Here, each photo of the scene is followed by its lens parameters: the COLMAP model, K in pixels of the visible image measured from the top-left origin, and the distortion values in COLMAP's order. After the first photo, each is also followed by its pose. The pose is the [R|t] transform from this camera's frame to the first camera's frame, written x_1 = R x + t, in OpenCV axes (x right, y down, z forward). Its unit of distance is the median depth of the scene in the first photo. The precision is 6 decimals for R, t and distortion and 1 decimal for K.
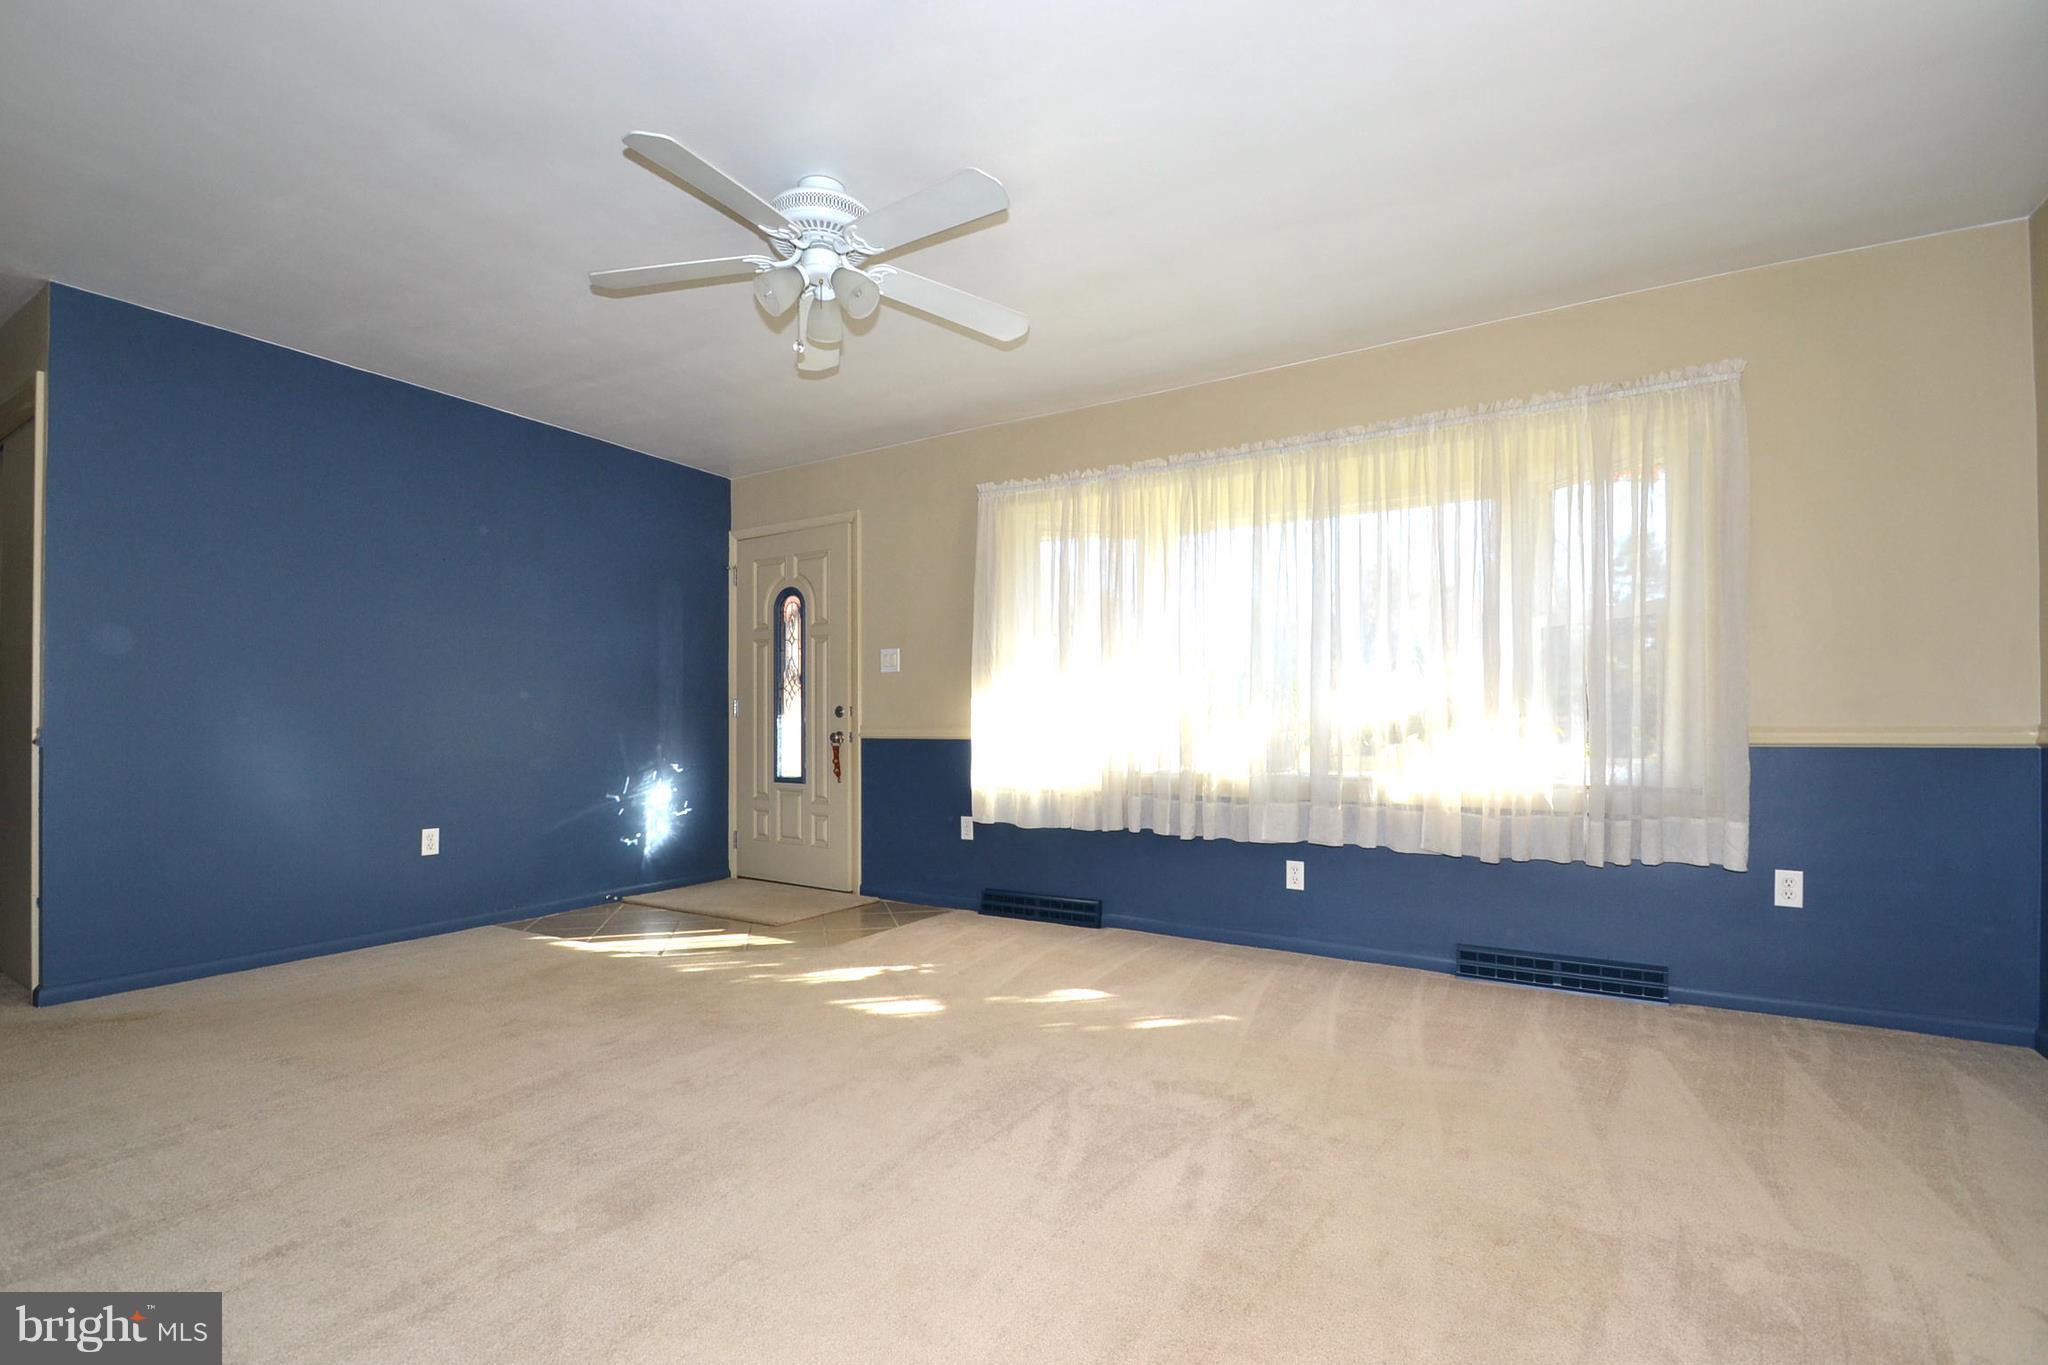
lens RADIAL K [[917.1, 0, 1003.3], [0, 917.1, 713.6], [0, 0, 1]] dist [0.000719, -0.007928]
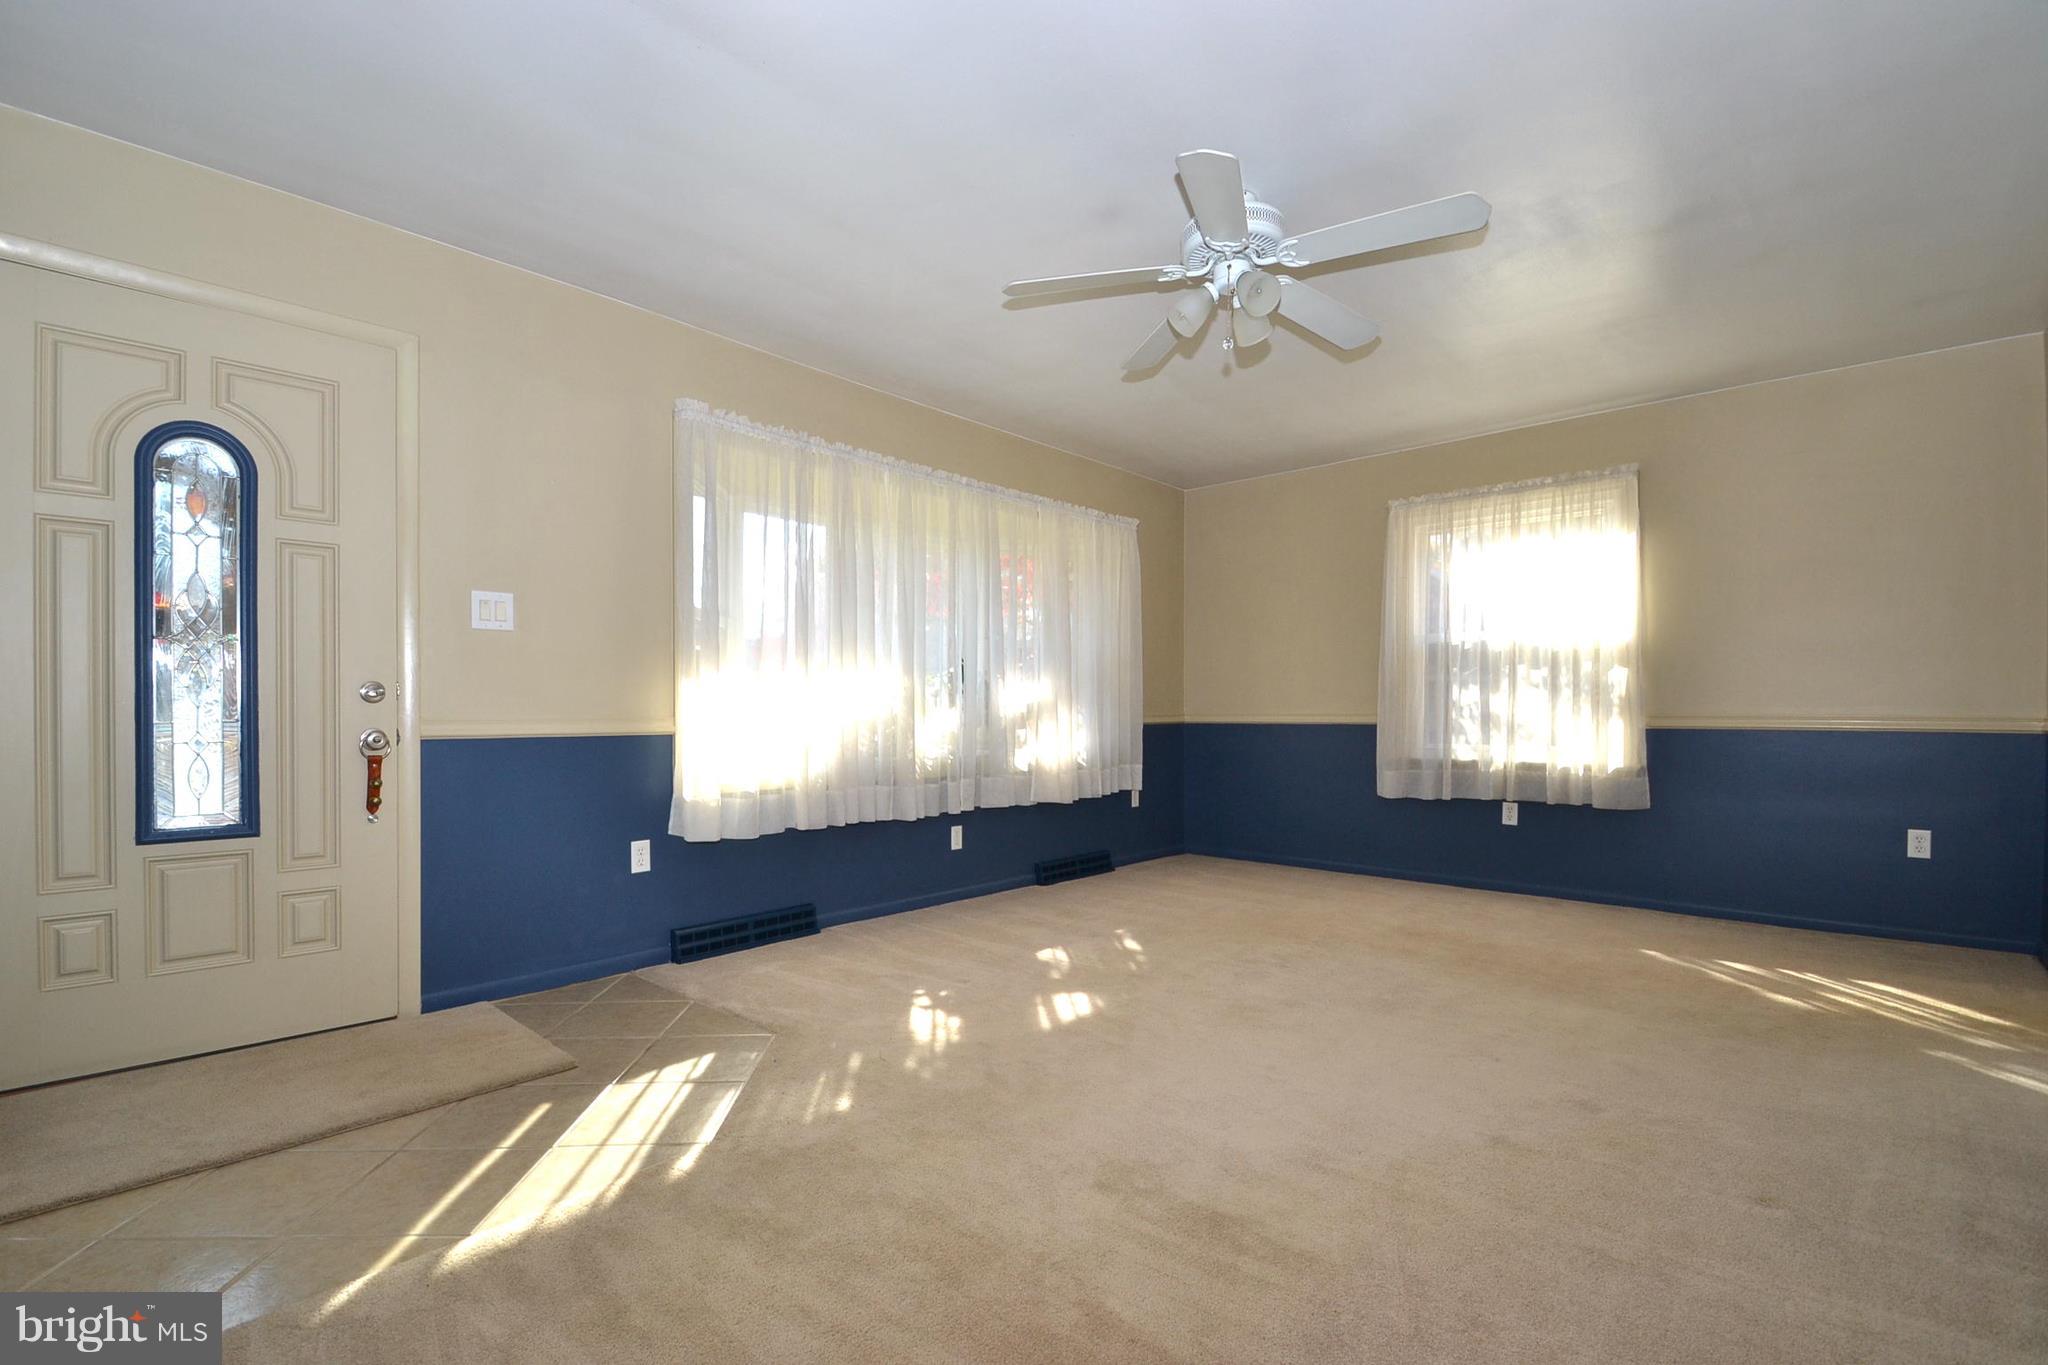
lens RADIAL K [[917.1, 0, 1003.3], [0, 917.1, 713.6], [0, 0, 1]] dist [0.000719, -0.007928]
pose [[0.187411, -0.001495, 0.982280, -0.822773], [-0.009817, 0.999946, 0.003395, 0.006943], [-0.982232, -0.010279, 0.187387, 0.682080]]
